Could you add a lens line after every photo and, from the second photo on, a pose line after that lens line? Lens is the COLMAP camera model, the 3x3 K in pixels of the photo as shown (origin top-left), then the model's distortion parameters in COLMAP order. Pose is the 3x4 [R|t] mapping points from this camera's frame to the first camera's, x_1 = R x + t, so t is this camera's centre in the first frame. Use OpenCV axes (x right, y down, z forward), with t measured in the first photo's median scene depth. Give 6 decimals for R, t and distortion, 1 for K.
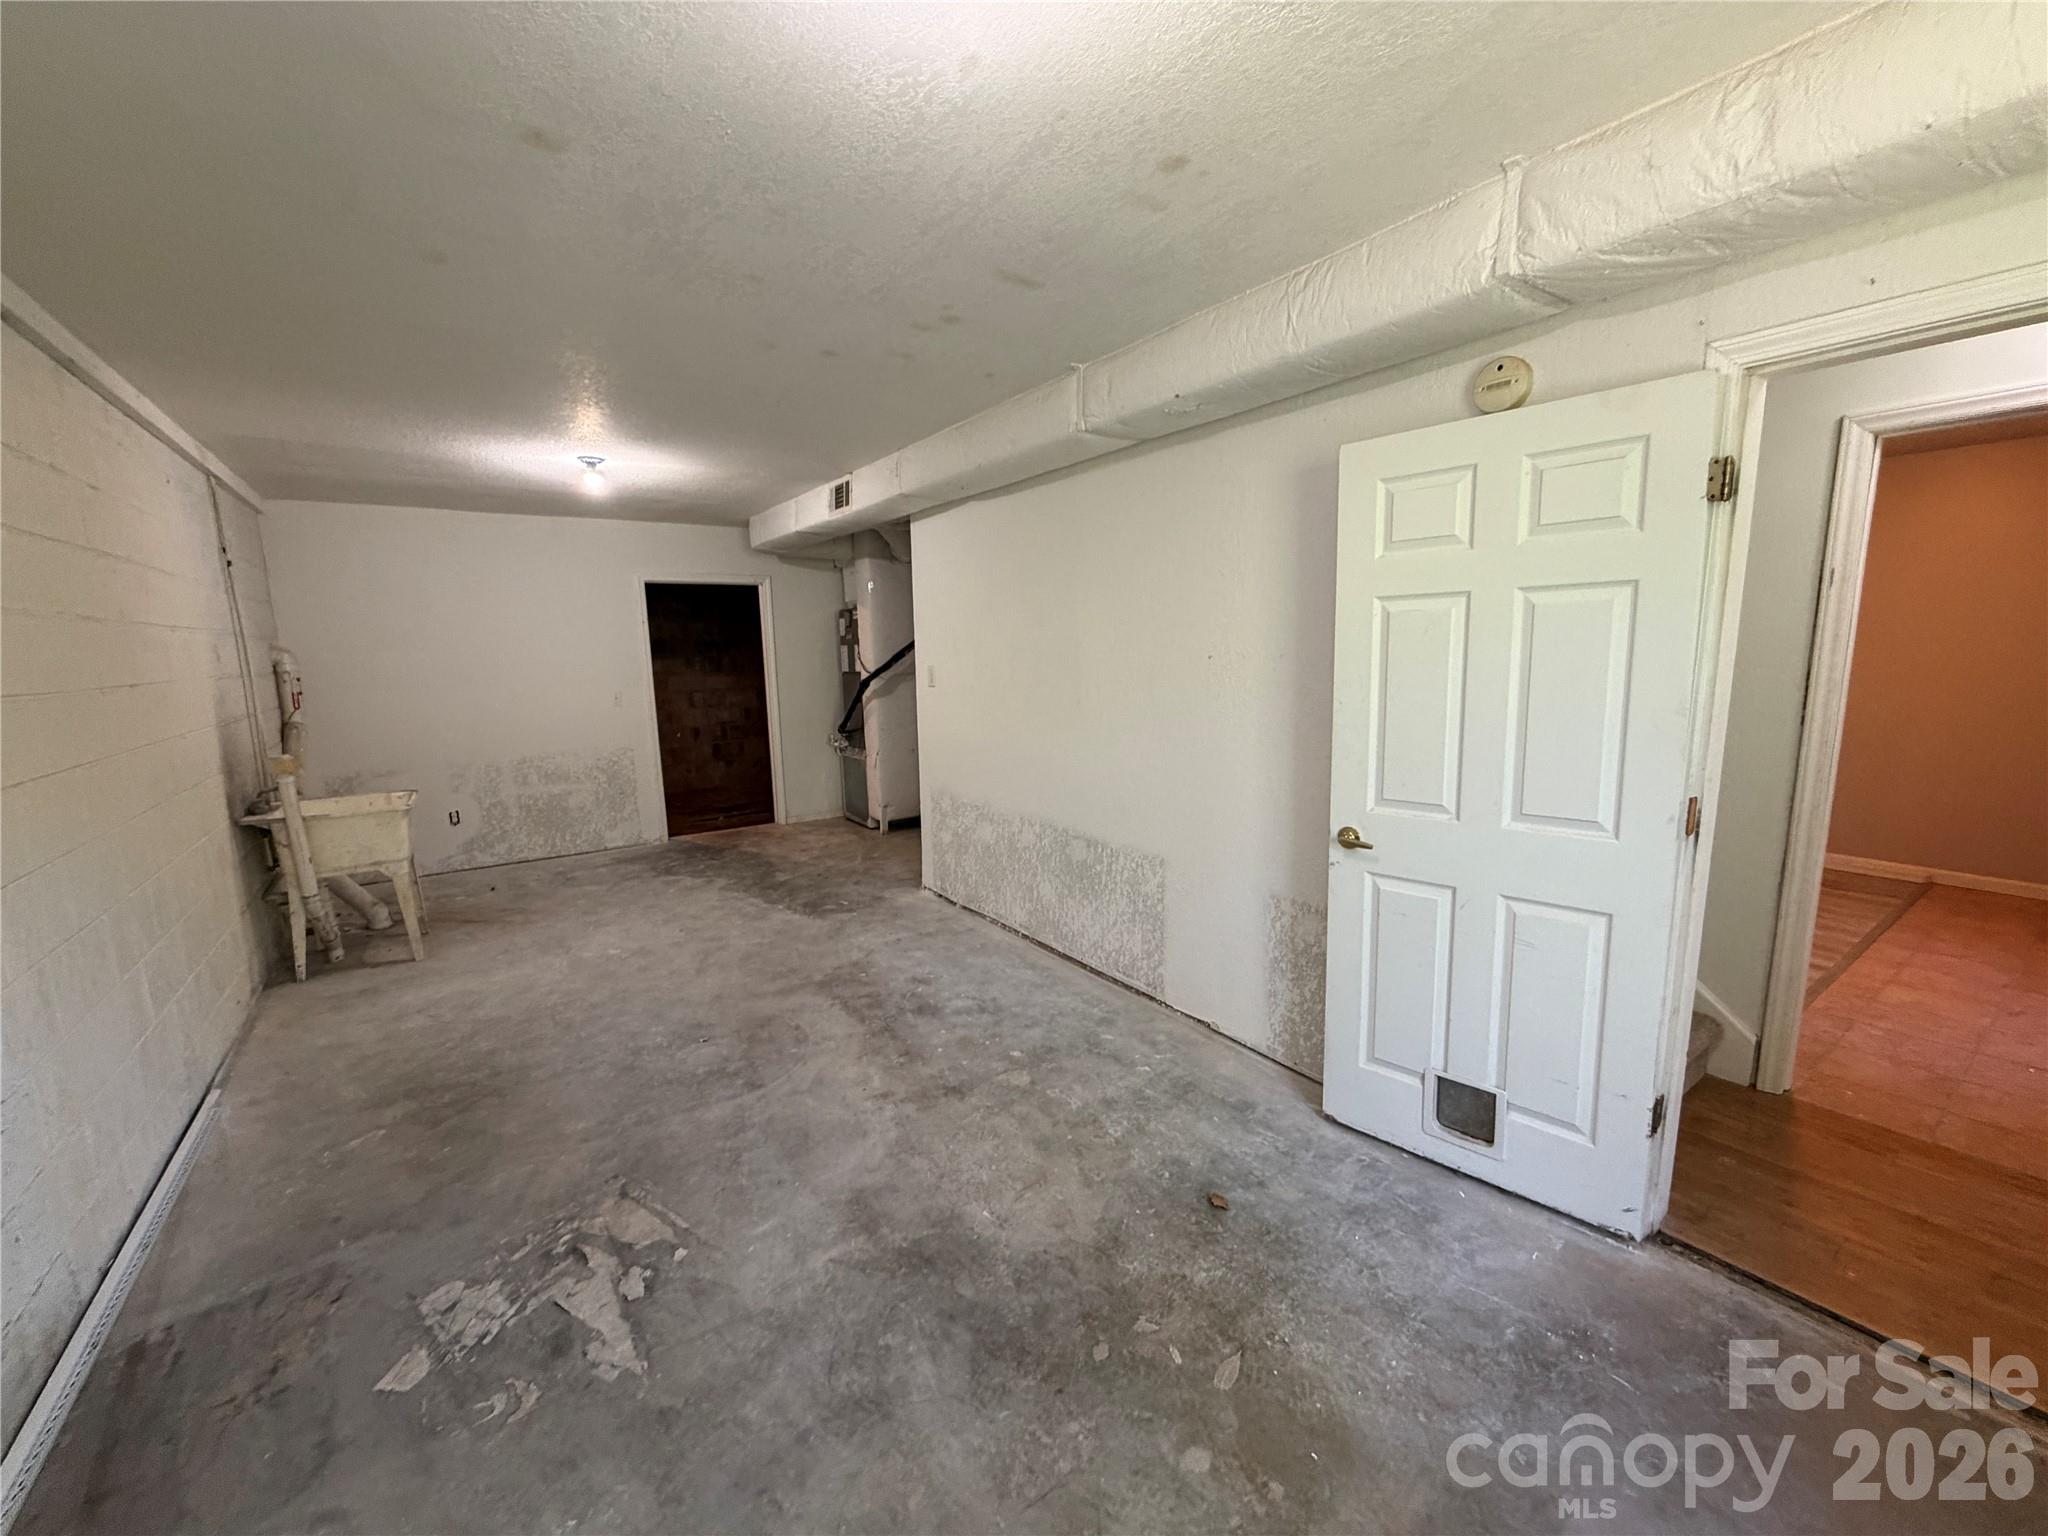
lens RADIAL K [[814.0, 0, 1018.5], [0, 814.0, 766.5], [0, 0, 1]] dist [-0.000452, -0.000134]
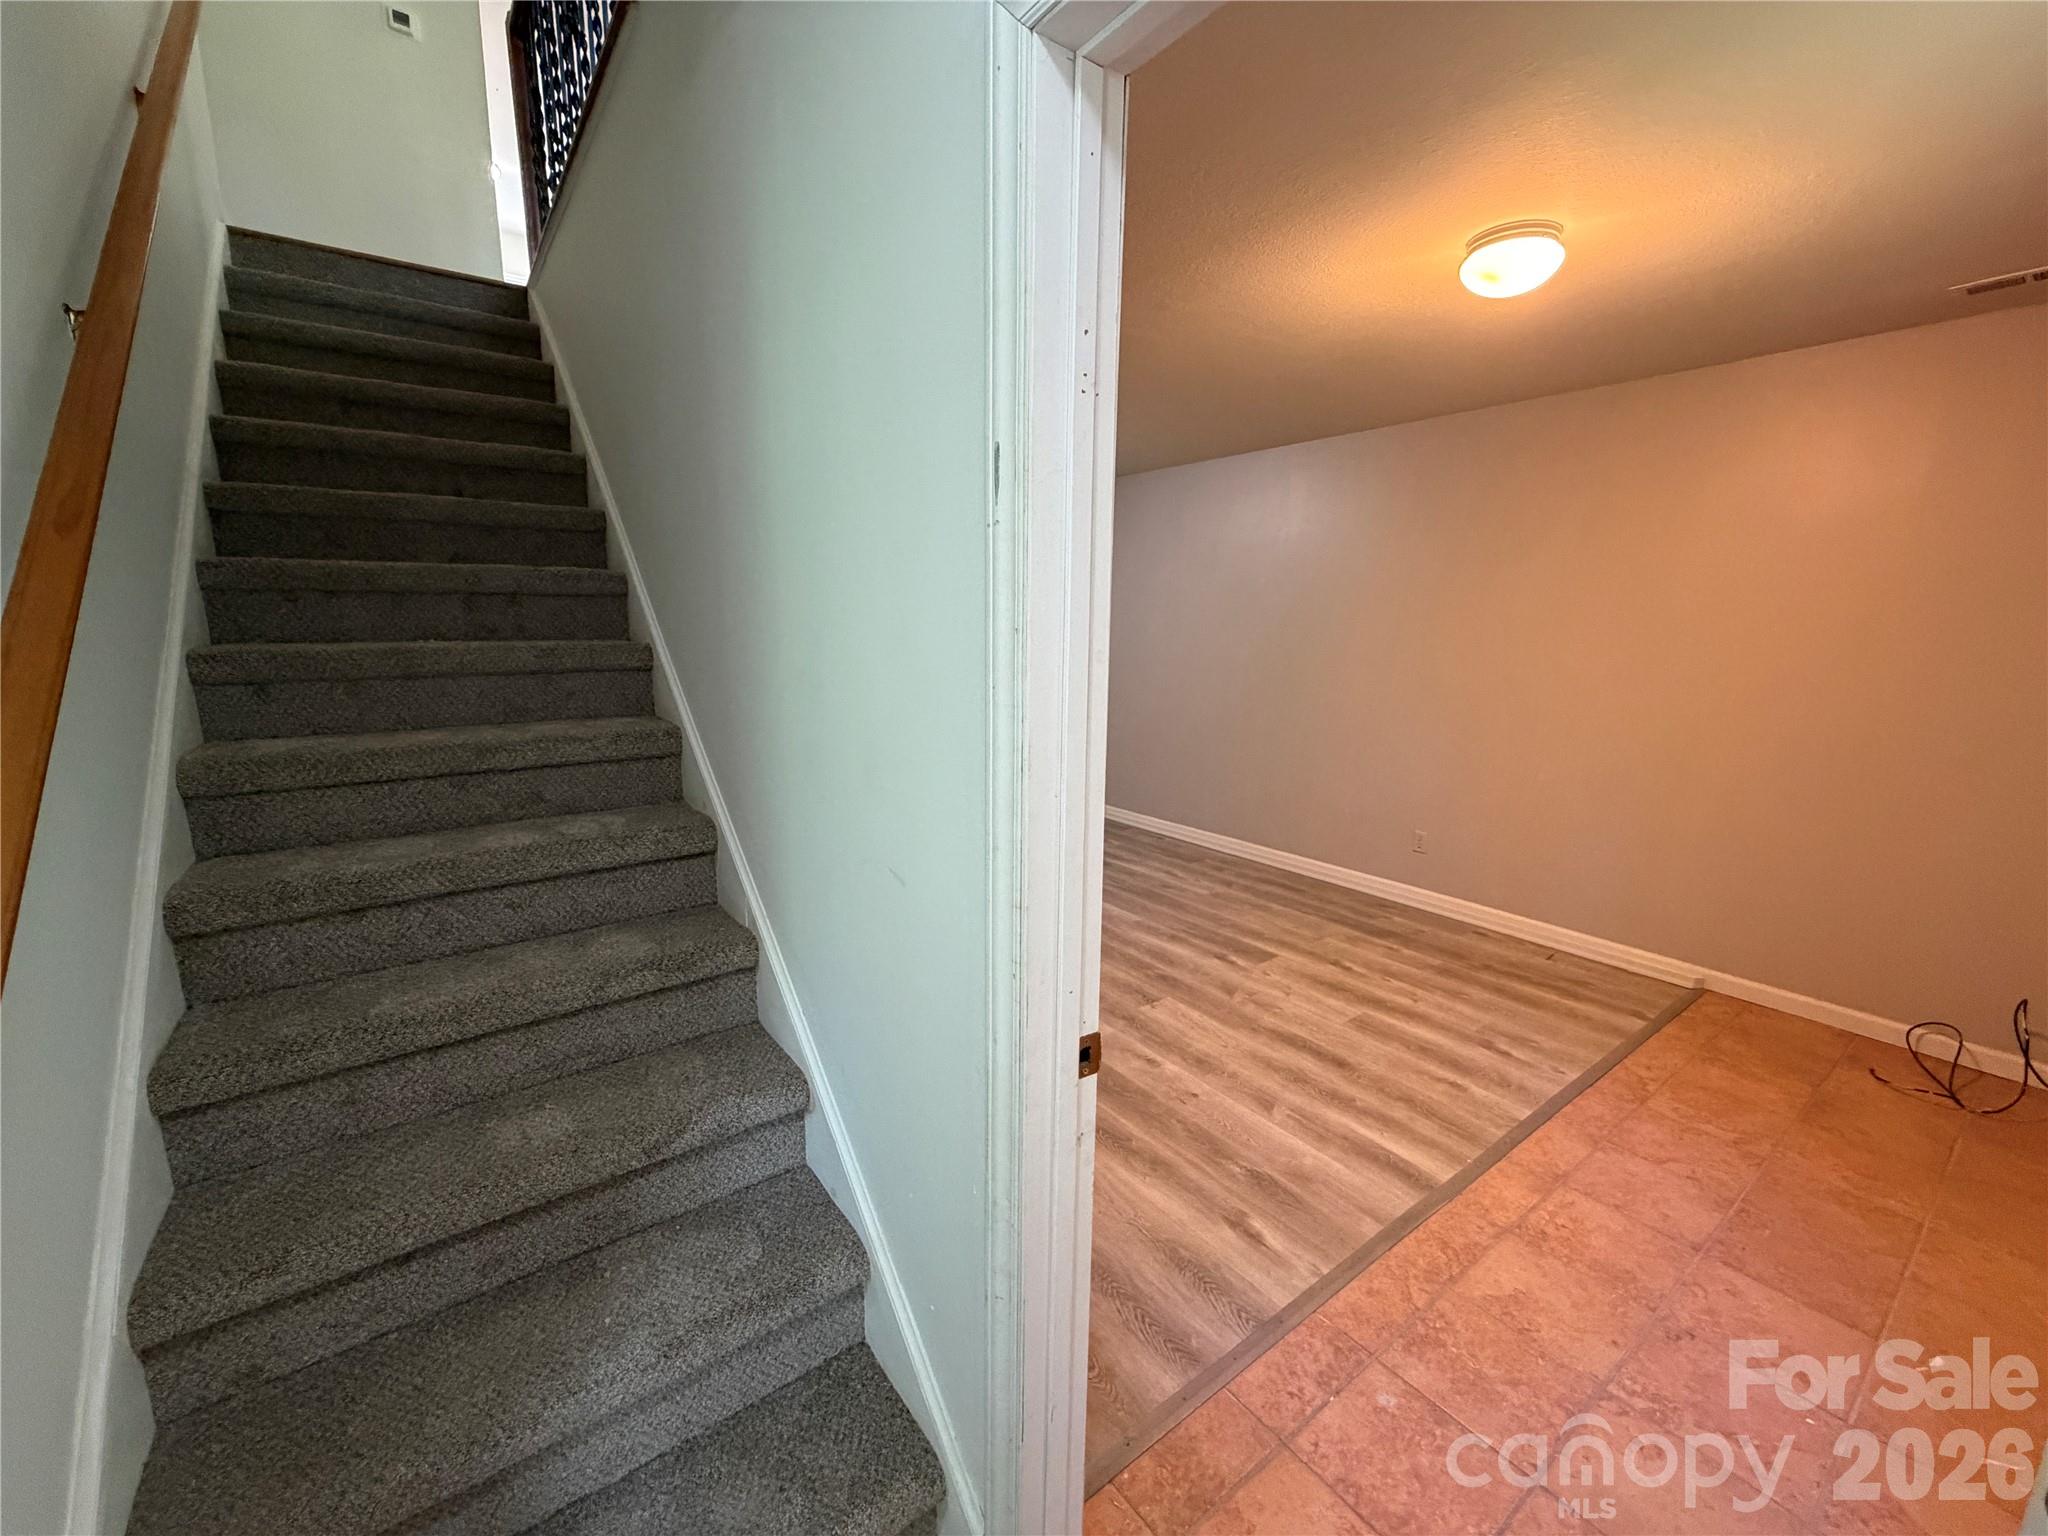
lens RADIAL K [[815.8, 0, 1017.3], [0, 815.8, 766.1], [0, 0, 1]] dist [0.000084, -0.000323]
pose [[0.999244, 0.025733, 0.029132, 1.090042], [-0.026588, 0.999216, 0.029331, -0.115710], [-0.028354, -0.030083, 0.999145, 0.688944]]
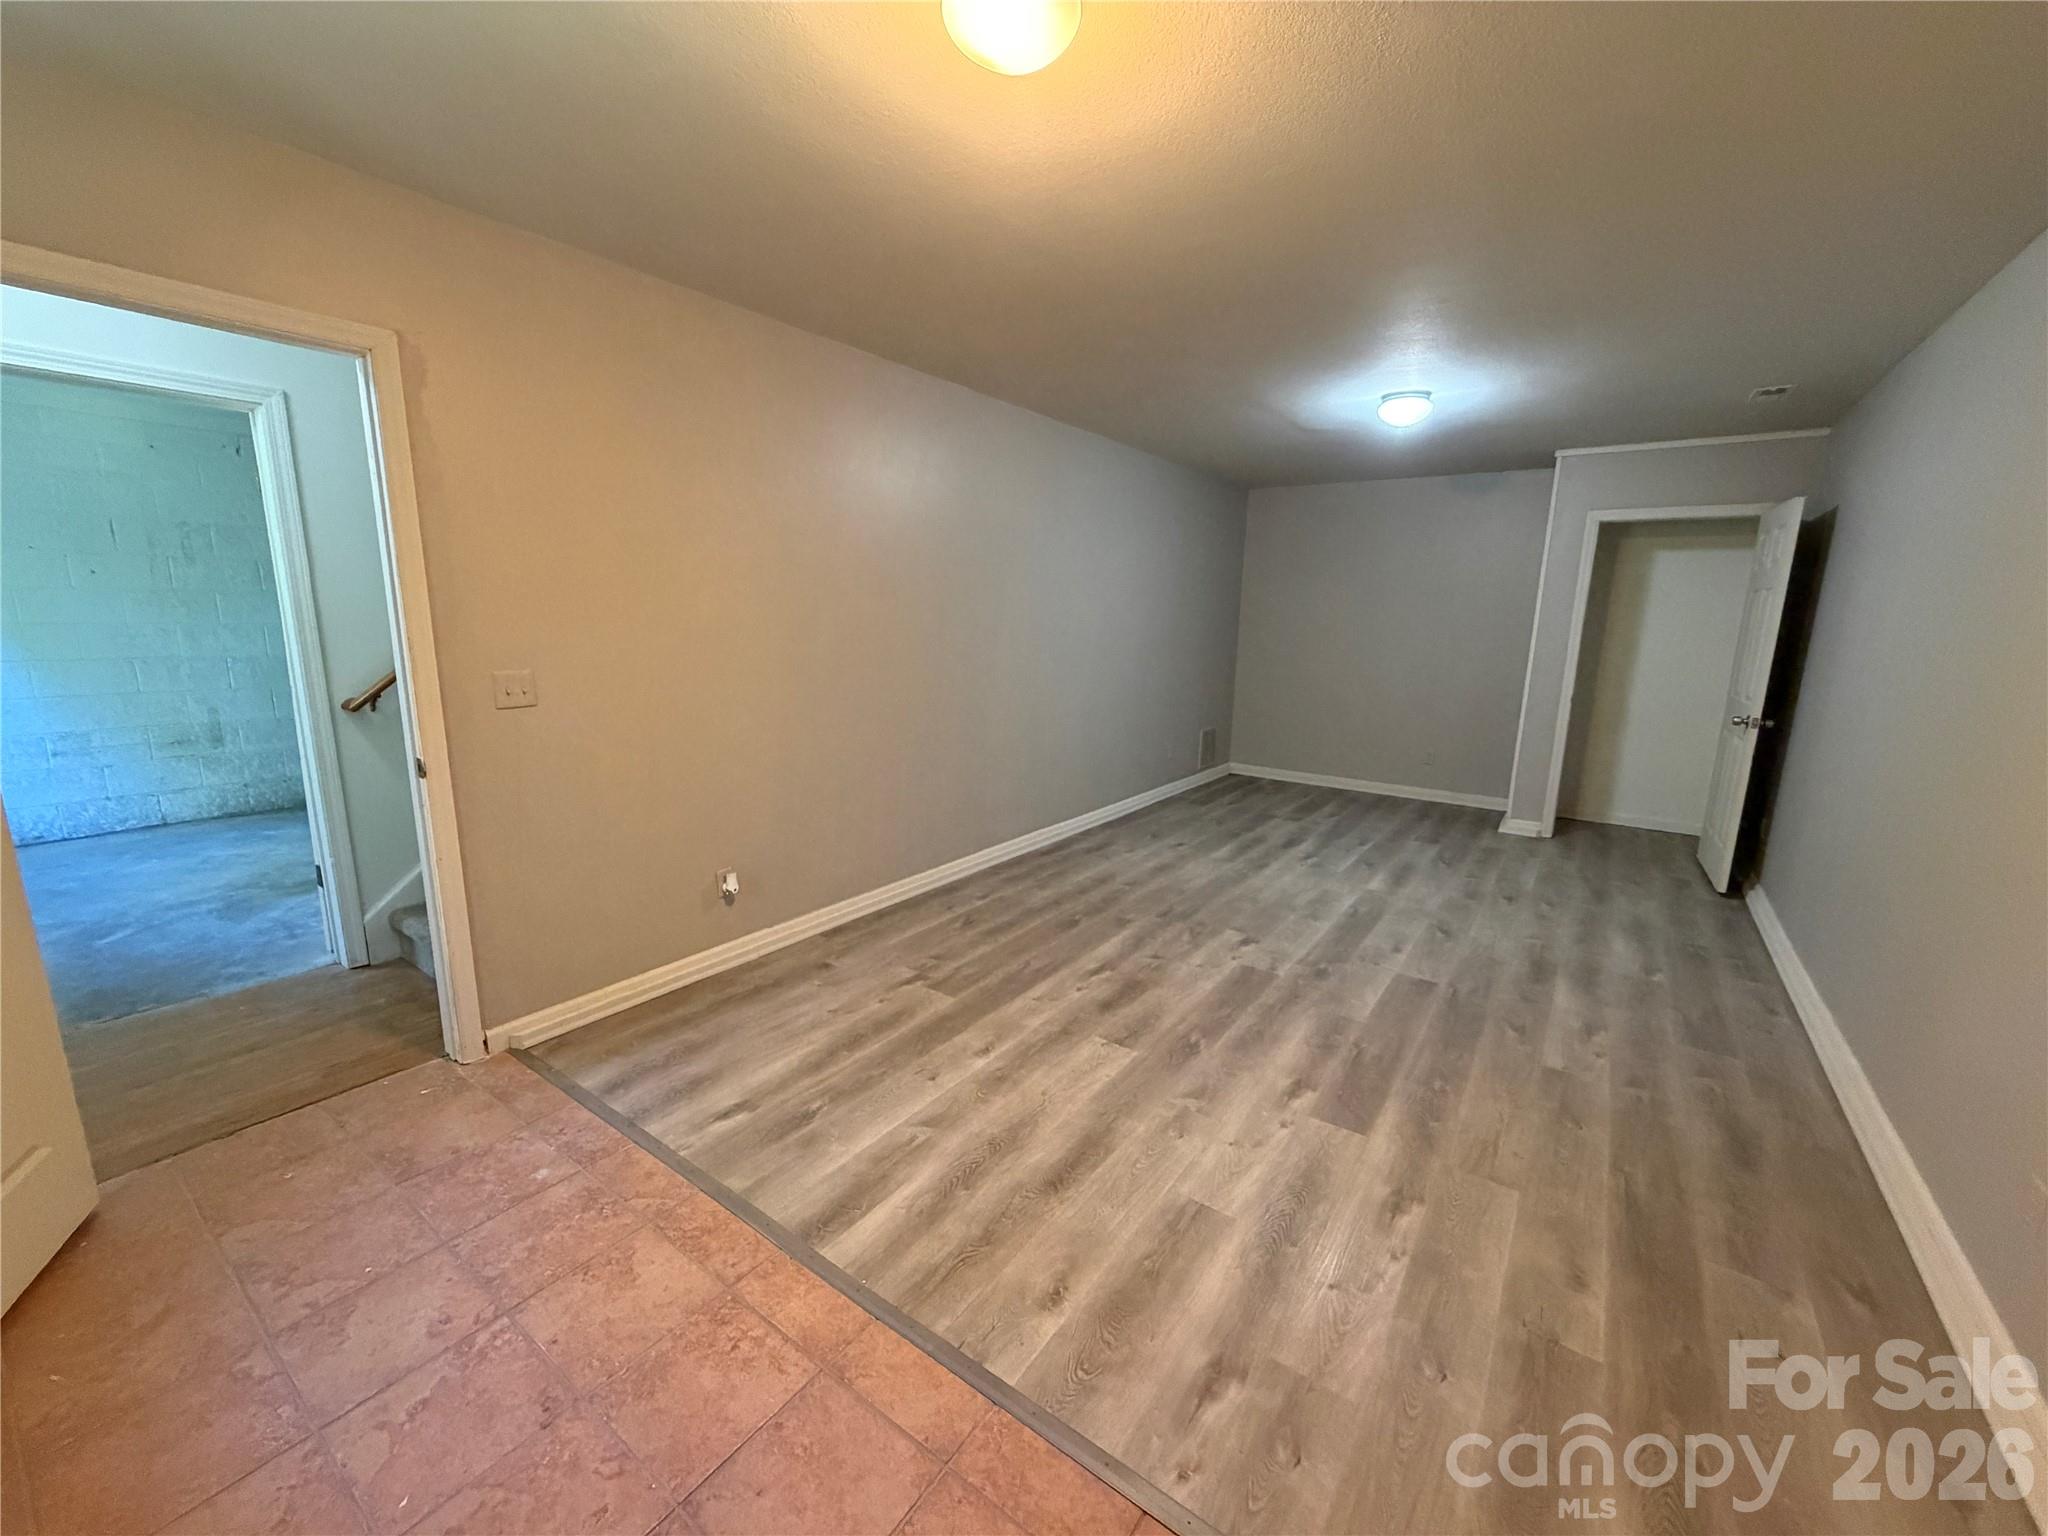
lens RADIAL K [[814.0, 0, 1018.5], [0, 814.0, 766.5], [0, 0, 1]] dist [-0.000452, -0.000134]
pose [[0.330925, 0.207179, -0.920633, 2.378943], [-0.166560, 0.973108, 0.159118, -0.237162], [0.928841, 0.100685, 0.356534, 1.499305]]
